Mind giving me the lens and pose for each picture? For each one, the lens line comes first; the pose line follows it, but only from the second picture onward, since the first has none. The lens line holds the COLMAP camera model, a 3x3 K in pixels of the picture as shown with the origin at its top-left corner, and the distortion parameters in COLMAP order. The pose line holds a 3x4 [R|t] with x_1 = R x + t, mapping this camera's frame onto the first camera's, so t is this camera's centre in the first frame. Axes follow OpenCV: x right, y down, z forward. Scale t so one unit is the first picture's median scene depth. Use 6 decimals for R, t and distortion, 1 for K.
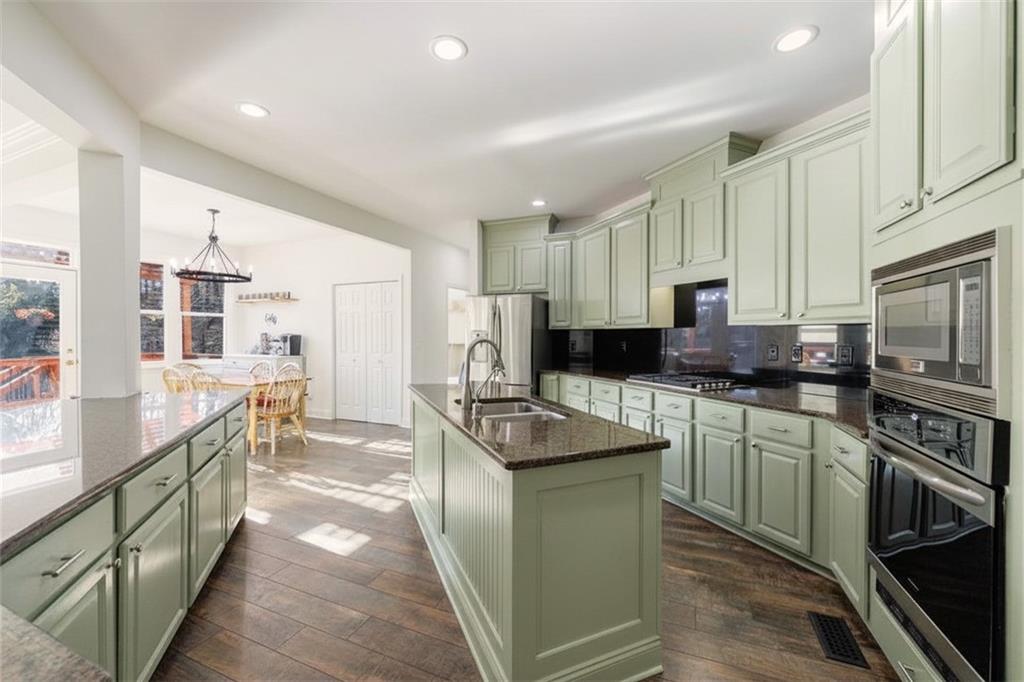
lens RADIAL K [[424.8, 0, 513.3], [0, 424.8, 339.2], [0, 0, 1]] dist [-0.000540, -0.000095]
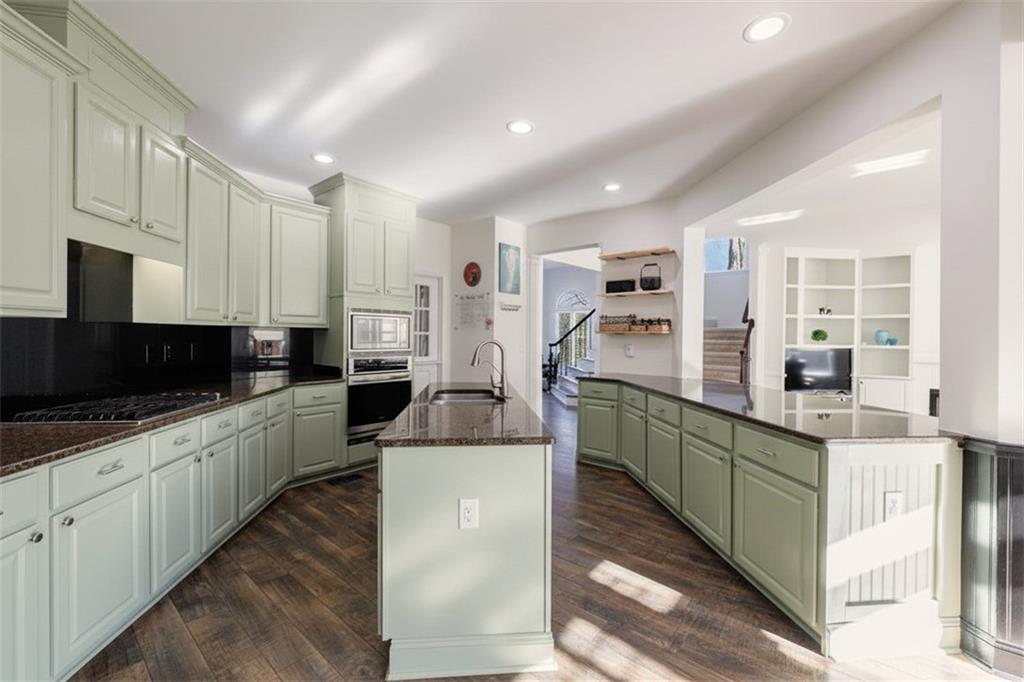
lens RADIAL K [[424.8, 0, 513.3], [0, 424.8, 339.2], [0, 0, 1]] dist [-0.000540, -0.000095]
pose [[-0.952063, -0.010246, 0.305729, -0.443466], [-0.007451, 0.999919, 0.010307, -0.016362], [-0.305810, 0.007535, -0.952063, 1.856850]]
